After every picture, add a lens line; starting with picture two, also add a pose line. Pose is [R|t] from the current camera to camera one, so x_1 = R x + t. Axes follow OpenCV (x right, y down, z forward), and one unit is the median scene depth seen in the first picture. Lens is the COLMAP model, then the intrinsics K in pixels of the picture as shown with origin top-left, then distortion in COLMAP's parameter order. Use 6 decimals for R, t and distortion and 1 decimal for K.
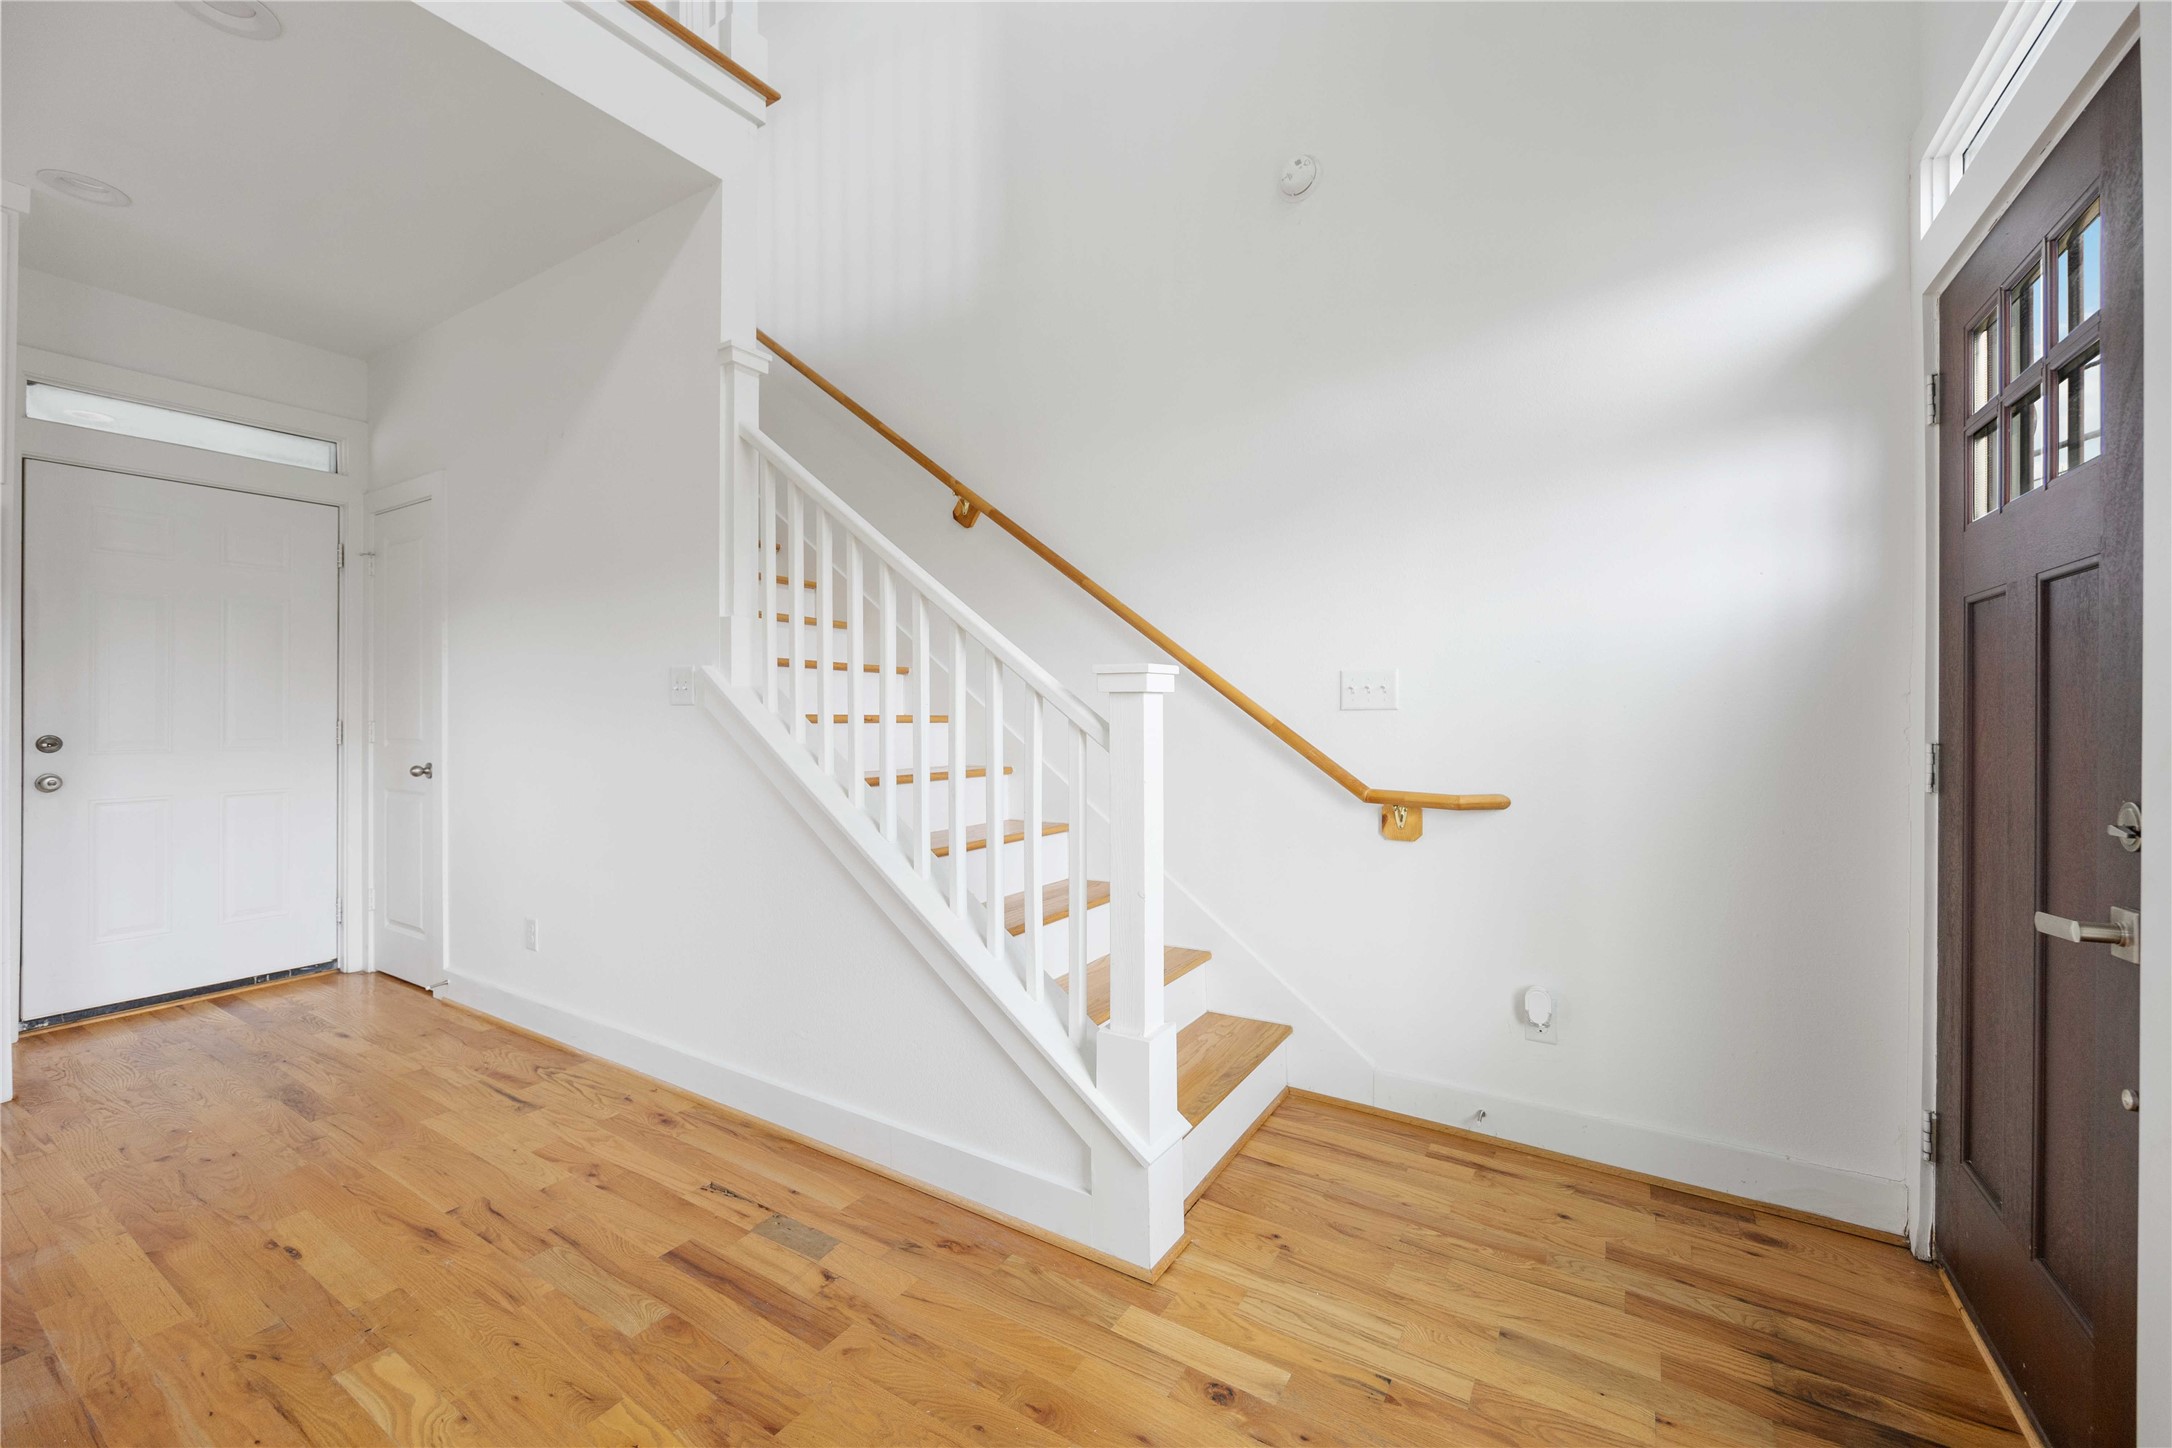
lens RADIAL K [[878.6, 0, 1084.8], [0, 878.6, 705.7], [0, 0, 1]] dist [-0.001632, -0.000333]
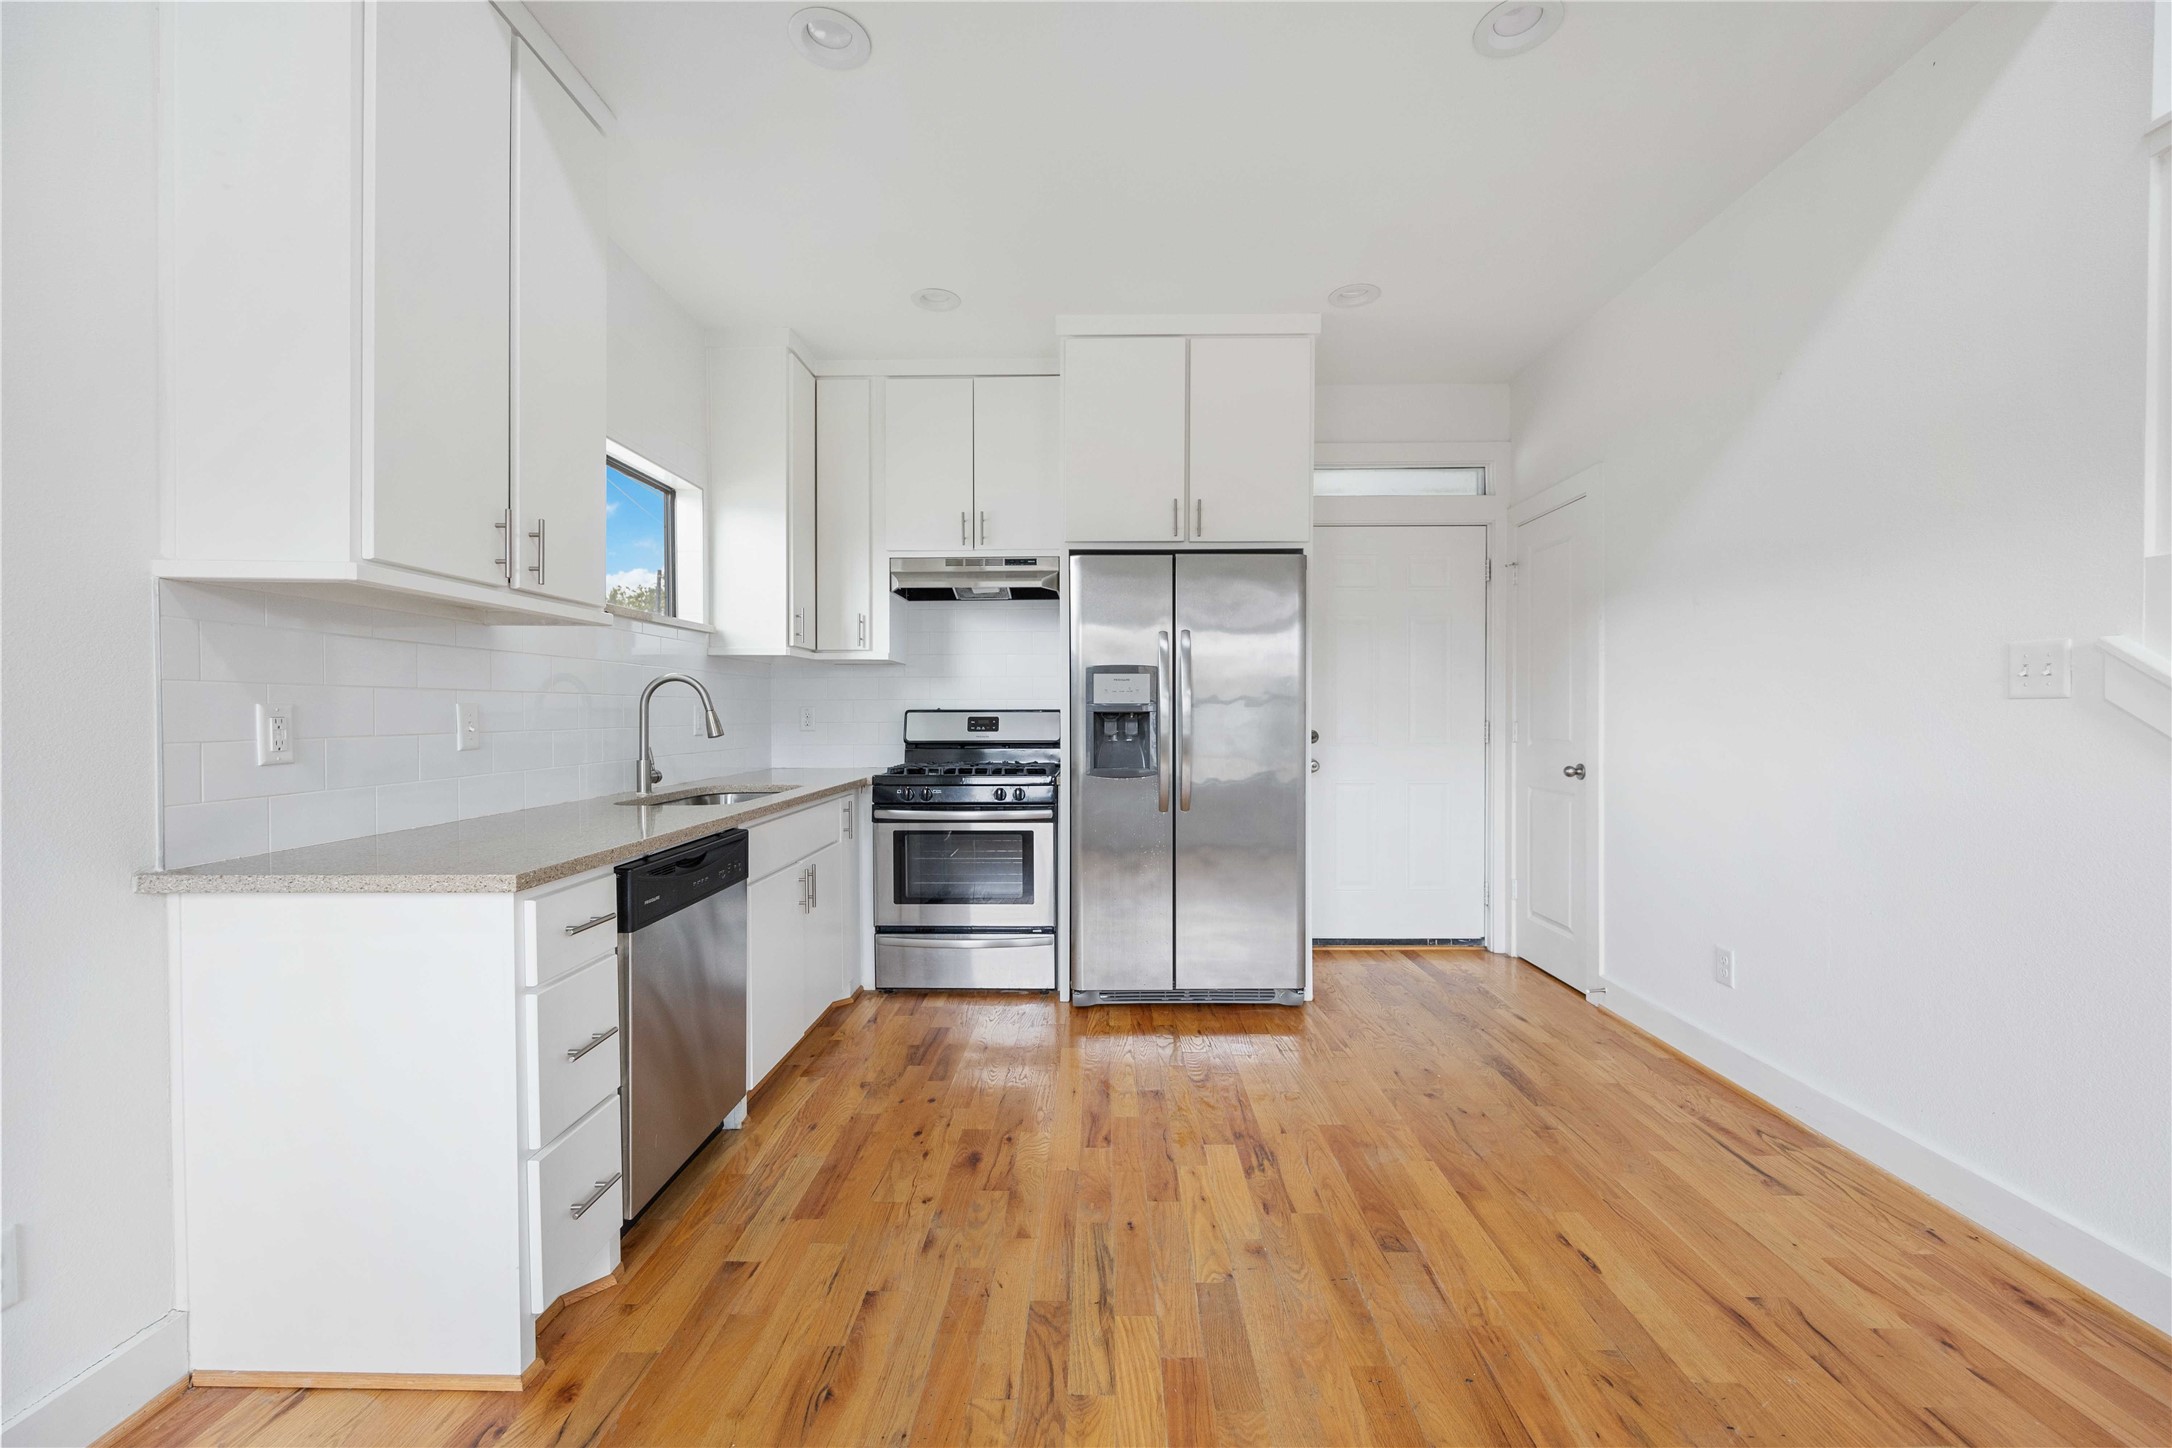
lens RADIAL K [[865.3, 0, 1086.0], [0, 865.3, 724.0], [0, 0, 1]] dist [0.000731, -0.000161]
pose [[0.514786, 0.008638, -0.857275, -0.275726], [0.003097, 0.999924, 0.011935, 0.009109], [0.857313, -0.008800, 0.514720, 0.021592]]
